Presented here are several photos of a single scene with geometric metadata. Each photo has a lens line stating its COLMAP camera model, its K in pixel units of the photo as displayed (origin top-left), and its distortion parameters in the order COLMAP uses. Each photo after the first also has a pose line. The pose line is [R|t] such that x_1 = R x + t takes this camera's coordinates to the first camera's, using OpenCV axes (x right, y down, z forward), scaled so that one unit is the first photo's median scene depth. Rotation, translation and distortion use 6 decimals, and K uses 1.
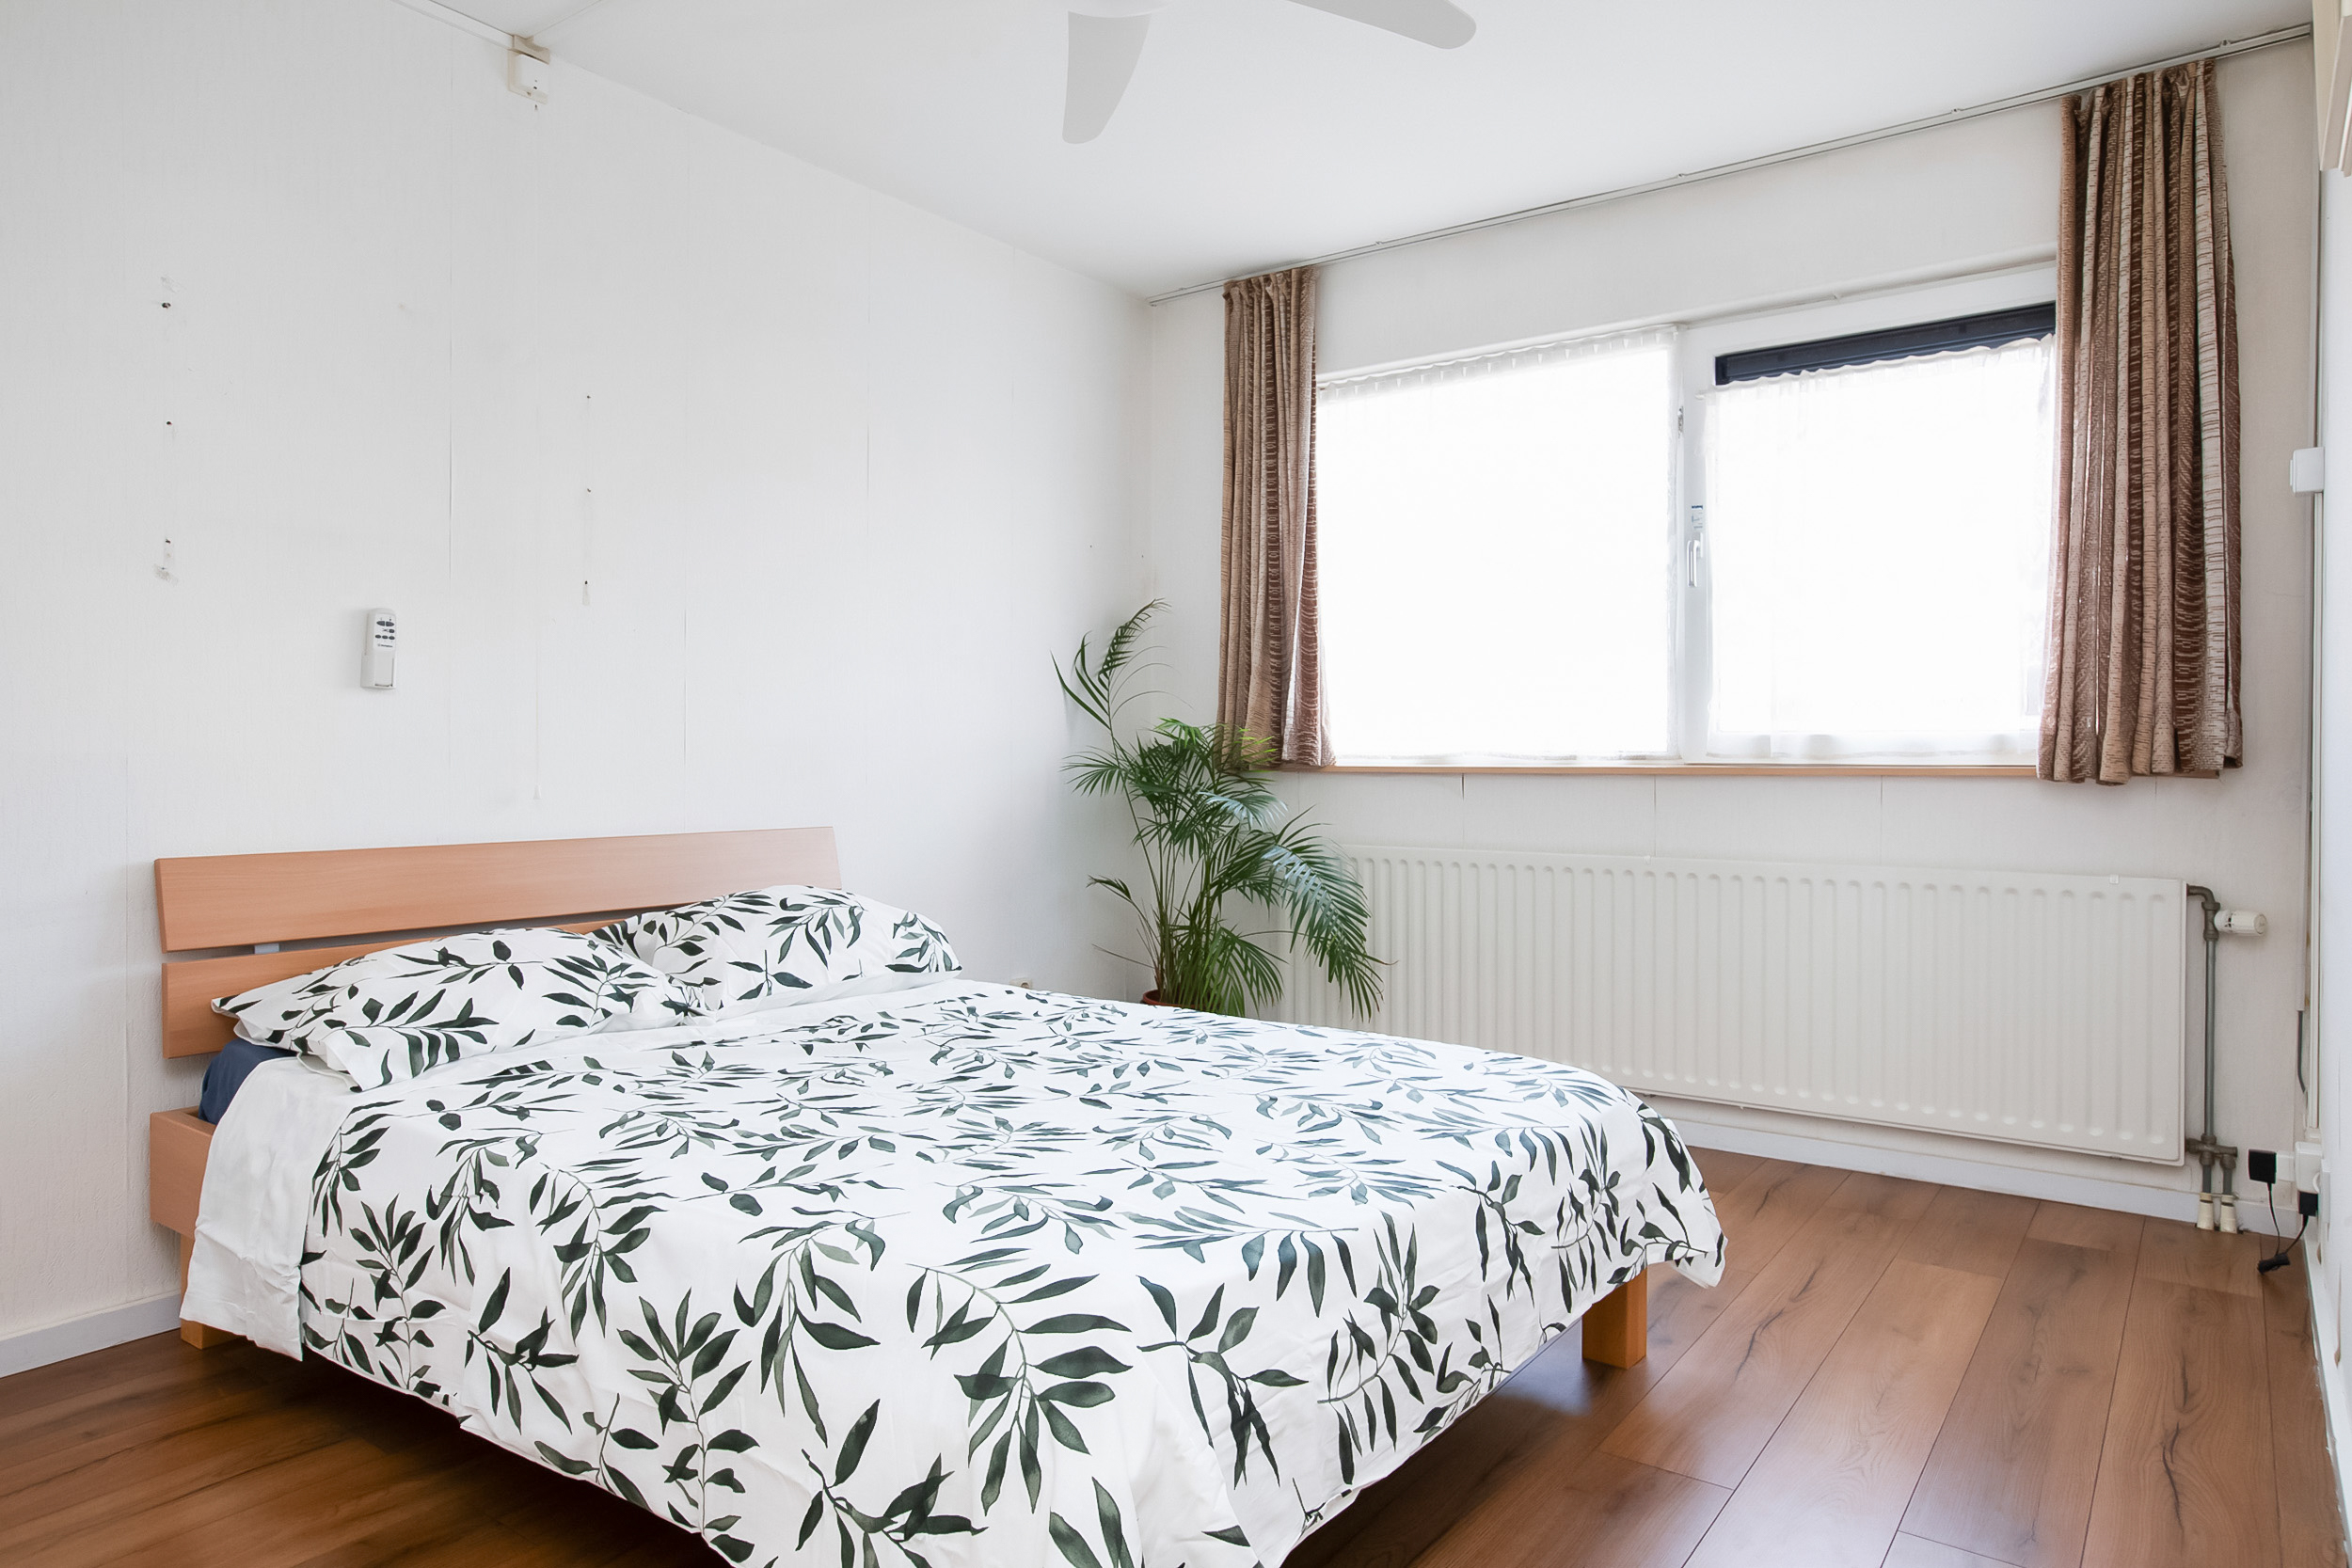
lens RADIAL K [[1492.6, 0, 1196.4], [0, 1492.6, 795.6], [0, 0, 1]] dist [-0.046107, 0.045925]
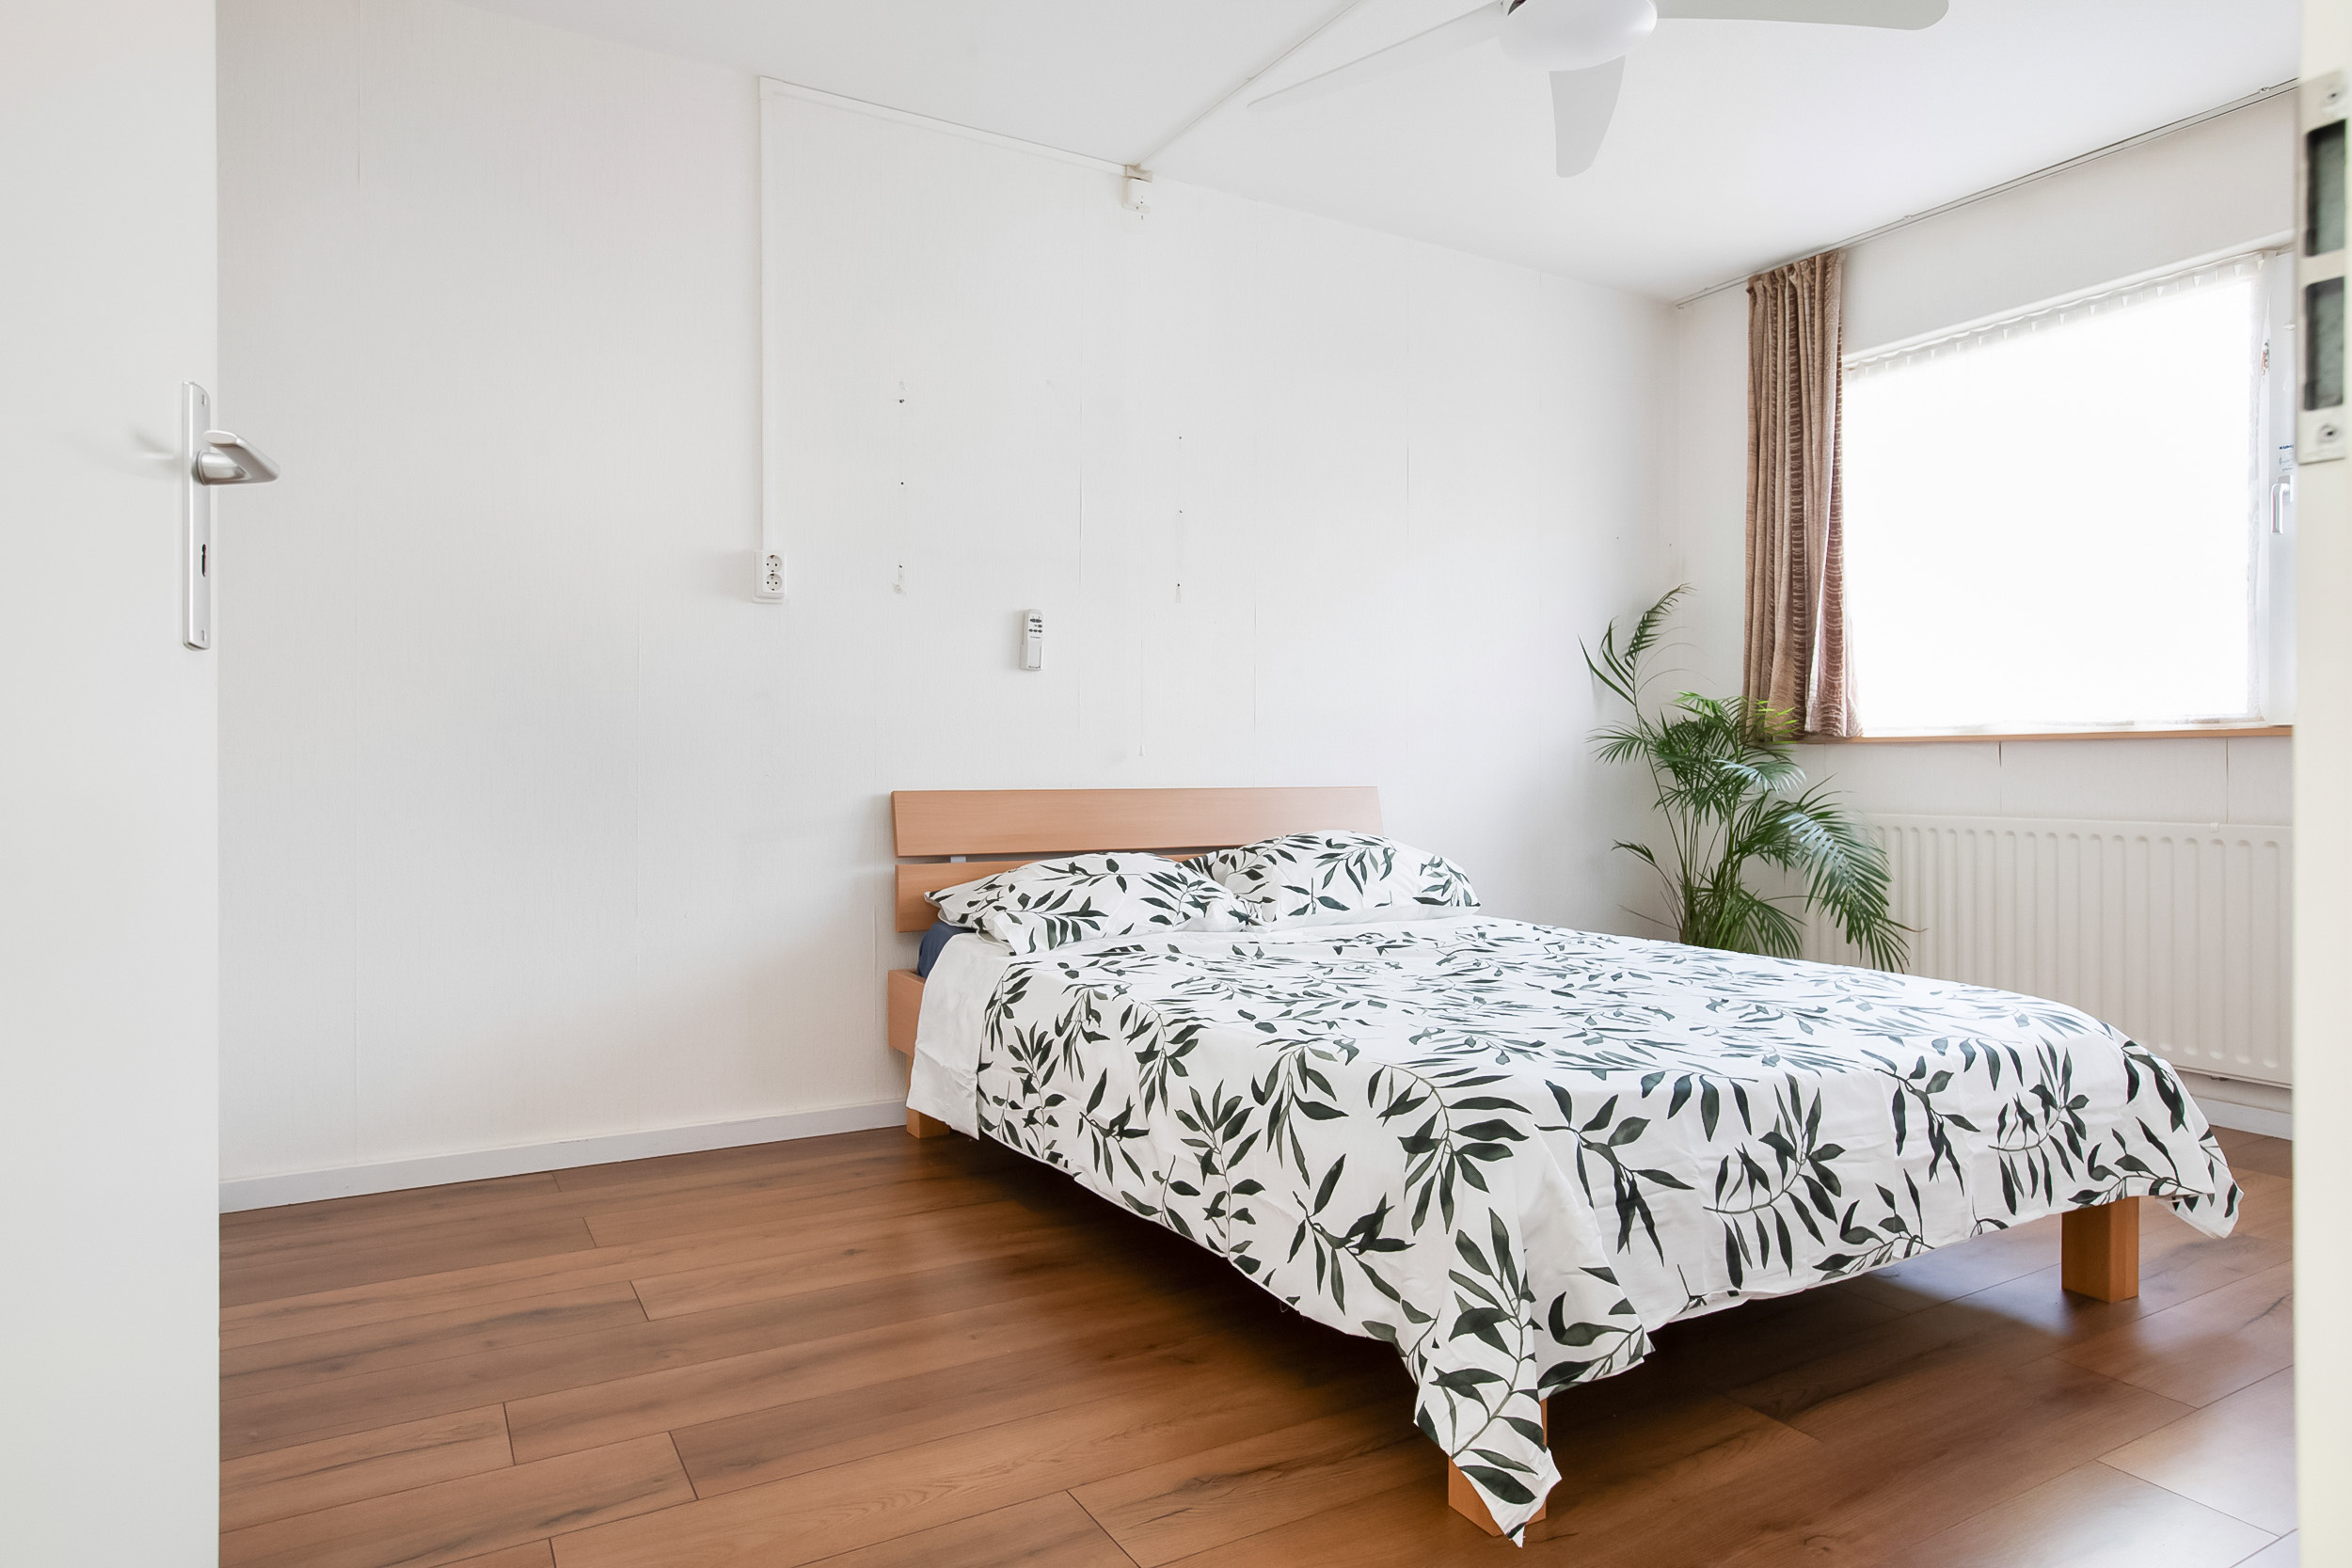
lens RADIAL K [[1363.3, 0, 1161.5], [0, 1363.3, 793.9], [0, 0, 1]] dist [-0.038618, 0.025121]
pose [[0.914730, 0.007785, -0.403990, 0.065706], [-0.005606, 0.999963, 0.006577, 0.037107], [0.404026, -0.003751, 0.914740, -0.099684]]
